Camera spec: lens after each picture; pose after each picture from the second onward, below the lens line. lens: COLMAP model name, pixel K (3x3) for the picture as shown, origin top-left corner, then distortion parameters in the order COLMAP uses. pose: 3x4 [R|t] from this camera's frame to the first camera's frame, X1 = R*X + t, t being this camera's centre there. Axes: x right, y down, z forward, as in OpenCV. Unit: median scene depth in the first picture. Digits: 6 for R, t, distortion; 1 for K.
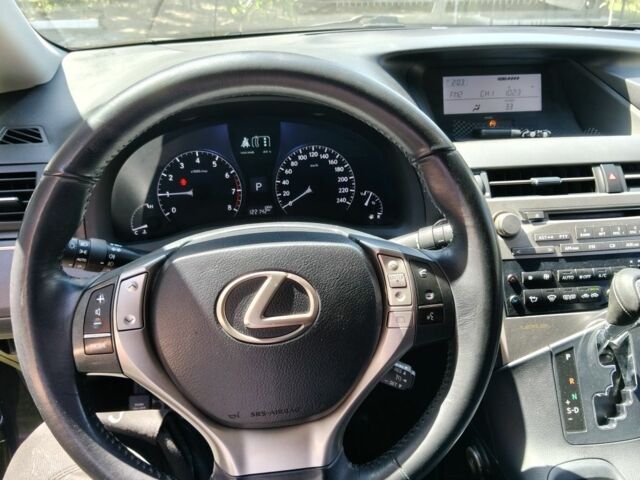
lens RADIAL K [[515.6, 0, 319.4], [0, 515.6, 232.7], [0, 0, 1]] dist [0.061476, -0.077988]
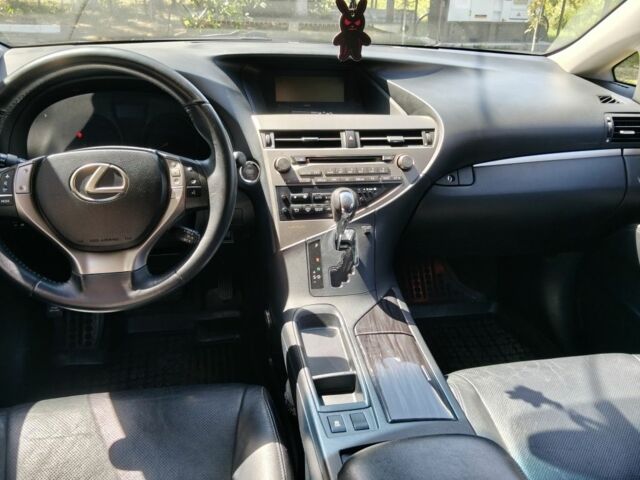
lens RADIAL K [[515.6, 0, 325.7], [0, 515.6, 252.3], [0, 0, 1]] dist [0.061476, -0.077988]
pose [[0.997820, 0.016362, 0.063932, 0.400930], [-0.016708, 0.999848, 0.004886, 0.250083], [-0.063842, -0.005943, 0.997942, -0.620959]]
